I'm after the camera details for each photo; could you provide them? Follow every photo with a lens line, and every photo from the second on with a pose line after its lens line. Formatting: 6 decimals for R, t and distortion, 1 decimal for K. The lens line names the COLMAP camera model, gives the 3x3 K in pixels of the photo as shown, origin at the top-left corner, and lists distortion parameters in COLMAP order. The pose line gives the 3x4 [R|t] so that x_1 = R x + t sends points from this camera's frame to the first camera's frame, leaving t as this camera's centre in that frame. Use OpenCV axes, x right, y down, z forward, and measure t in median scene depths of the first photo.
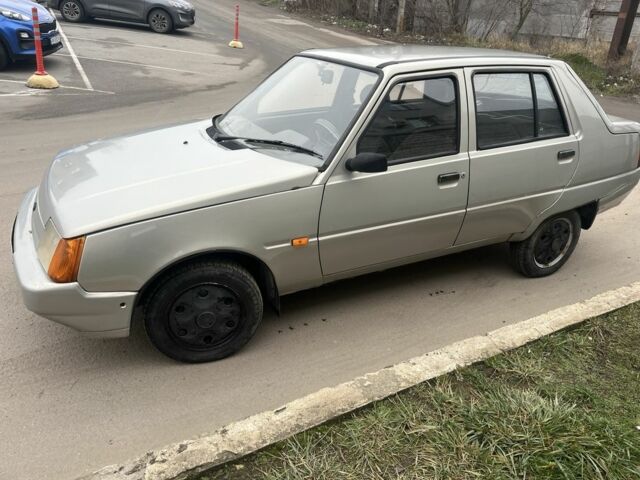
lens RADIAL K [[489.3, 0, 323.1], [0, 489.3, 251.2], [0, 0, 1]] dist [0.085529, -0.120480]
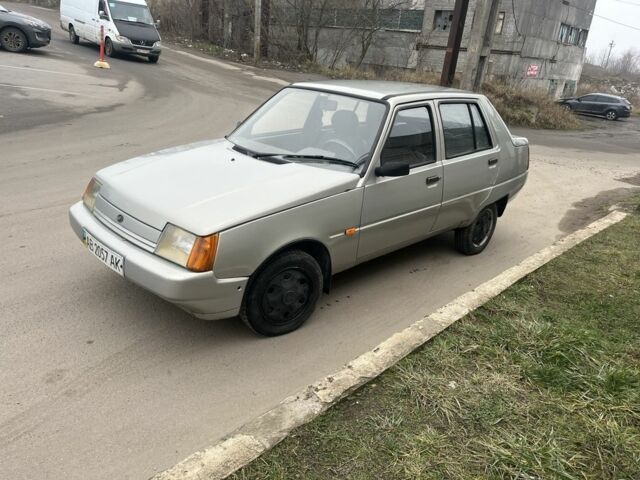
lens RADIAL K [[489.3, 0, 323.1], [0, 489.3, 251.2], [0, 0, 1]] dist [0.085529, -0.120480]
pose [[0.953400, -0.080312, 0.290823, -0.435310], [0.091700, 0.995454, -0.025719, 0.052619], [-0.287436, 0.051189, 0.956431, -0.194776]]
